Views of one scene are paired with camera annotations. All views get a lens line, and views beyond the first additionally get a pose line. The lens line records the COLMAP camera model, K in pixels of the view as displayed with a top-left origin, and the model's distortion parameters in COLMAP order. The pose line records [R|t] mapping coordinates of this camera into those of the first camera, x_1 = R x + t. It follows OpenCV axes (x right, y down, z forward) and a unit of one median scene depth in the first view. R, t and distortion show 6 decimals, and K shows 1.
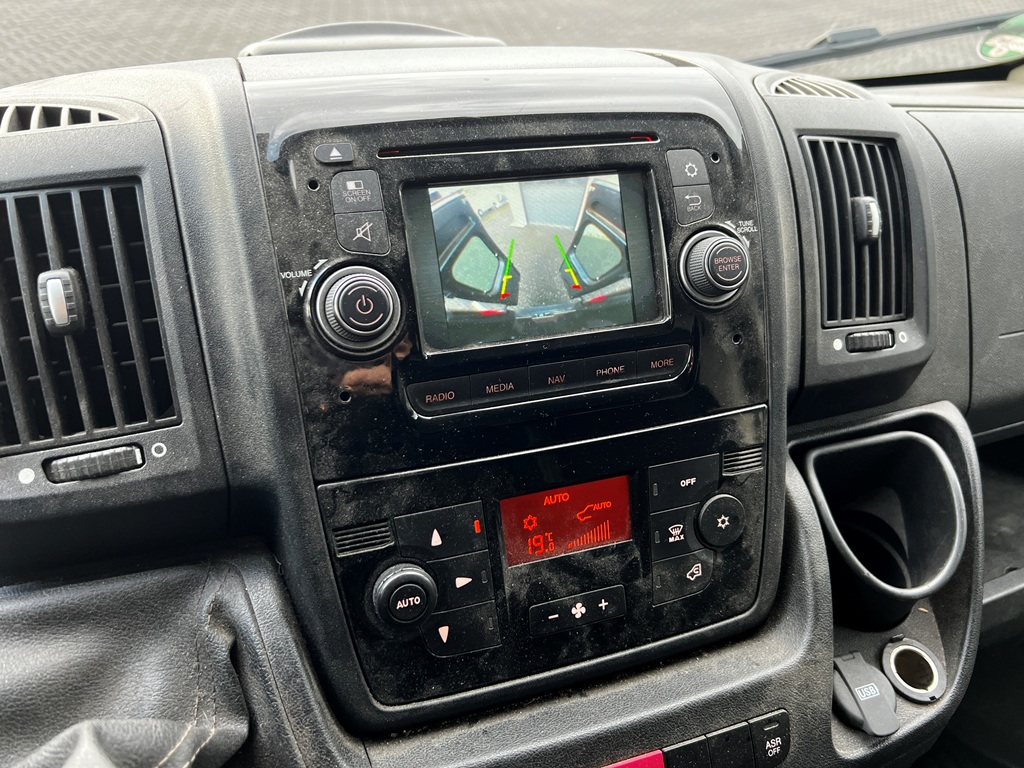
lens RADIAL K [[890.9, 0, 513.2], [0, 890.9, 351.7], [0, 0, 1]] dist [0.065190, -0.152403]
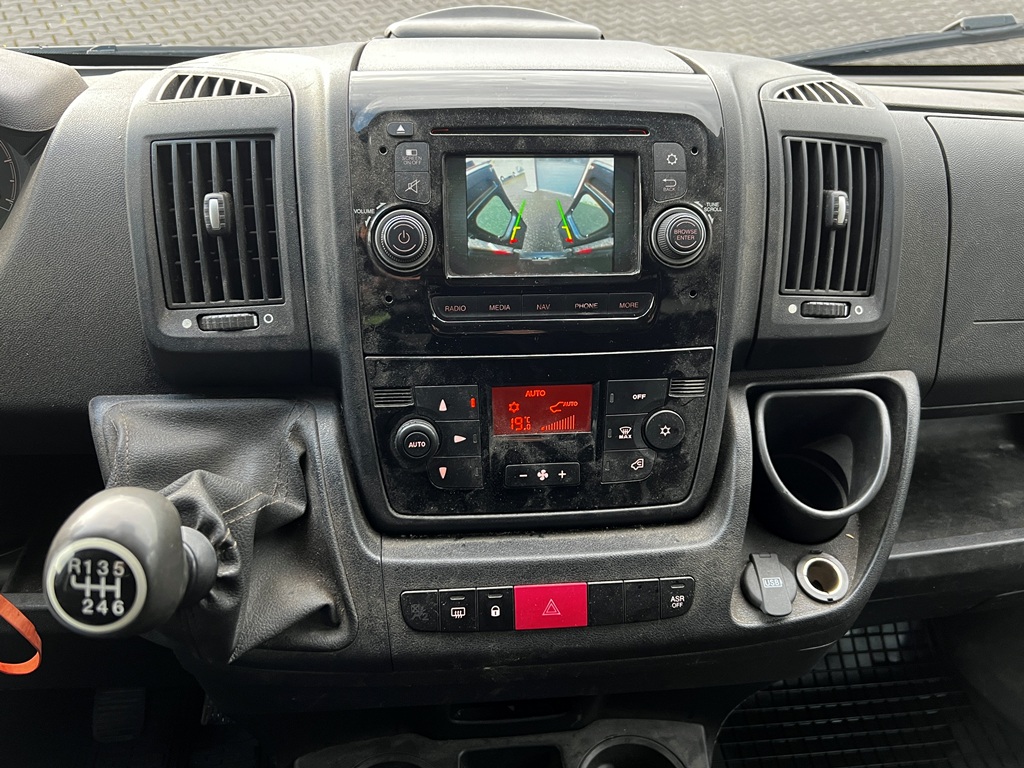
lens RADIAL K [[890.9, 0, 513.2], [0, 890.9, 351.7], [0, 0, 1]] dist [0.065190, -0.152403]
pose [[0.966539, 0.133564, -0.219003, 0.316358], [-0.117277, 0.989385, 0.085815, -0.012201], [0.228140, -0.057260, 0.971943, -0.348383]]
